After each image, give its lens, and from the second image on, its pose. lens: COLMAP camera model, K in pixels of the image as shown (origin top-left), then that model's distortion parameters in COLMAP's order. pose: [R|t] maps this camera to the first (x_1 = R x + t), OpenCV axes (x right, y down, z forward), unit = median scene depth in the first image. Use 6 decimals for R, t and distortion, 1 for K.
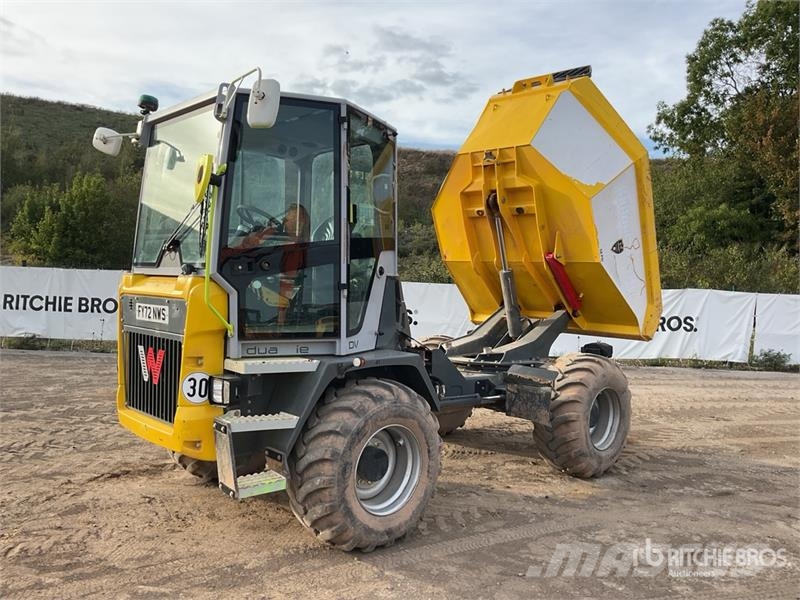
lens RADIAL K [[658.8, 0, 397.4], [0, 658.8, 297.7], [0, 0, 1]] dist [0.104938, -0.196488]
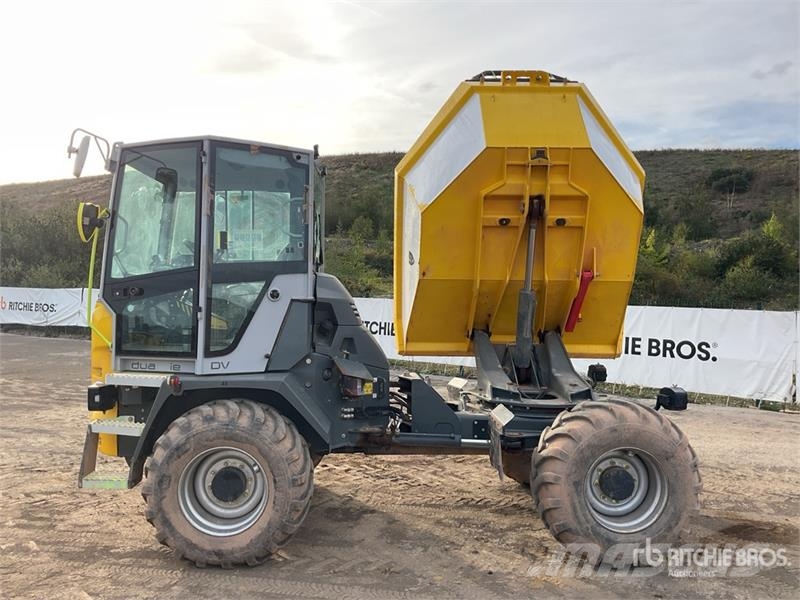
lens RADIAL K [[658.5, 0, 397.5], [0, 658.5, 299.4], [0, 0, 1]] dist [0.108544, -0.216676]
pose [[0.761860, -0.016996, -0.647519, 0.658551], [-0.009812, 0.999238, -0.037773, 0.003036], [0.647668, 0.035131, 0.761112, 0.303122]]
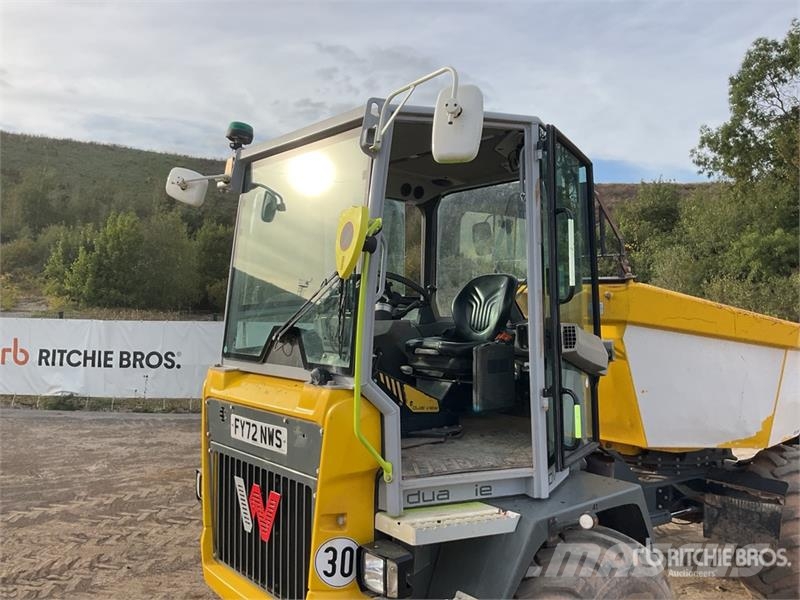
lens RADIAL K [[658.5, 0, 397.5], [0, 658.5, 299.4], [0, 0, 1]] dist [0.108544, -0.216676]
pose [[0.999140, -0.018805, -0.036962, -0.155468], [0.017239, 0.998959, -0.042243, -0.065942], [0.037718, 0.041569, 0.998423, 0.249684]]
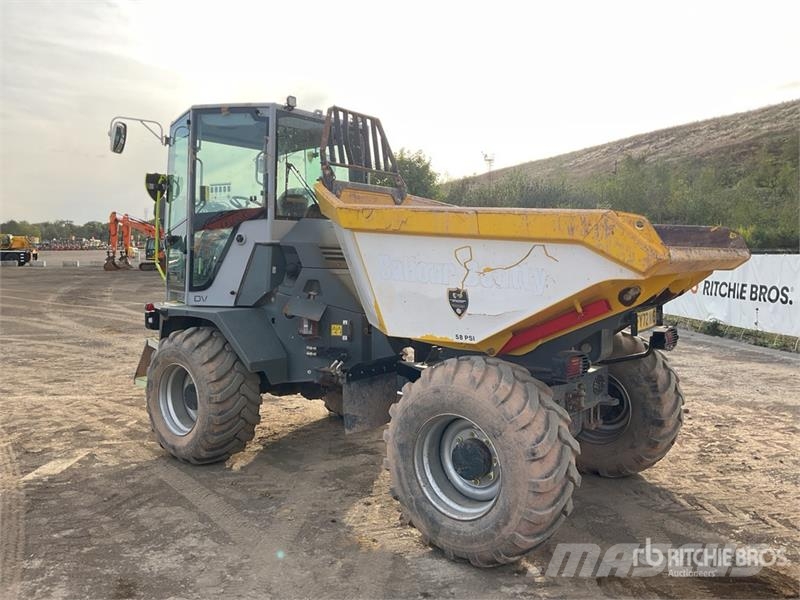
lens RADIAL K [[658.5, 0, 397.5], [0, 658.5, 299.4], [0, 0, 1]] dist [0.108544, -0.216676]
pose [[0.131478, 0.036152, -0.990660, 0.979055], [-0.032362, 0.998959, 0.032160, 0.016172], [0.990791, 0.027831, 0.132511, 0.956960]]
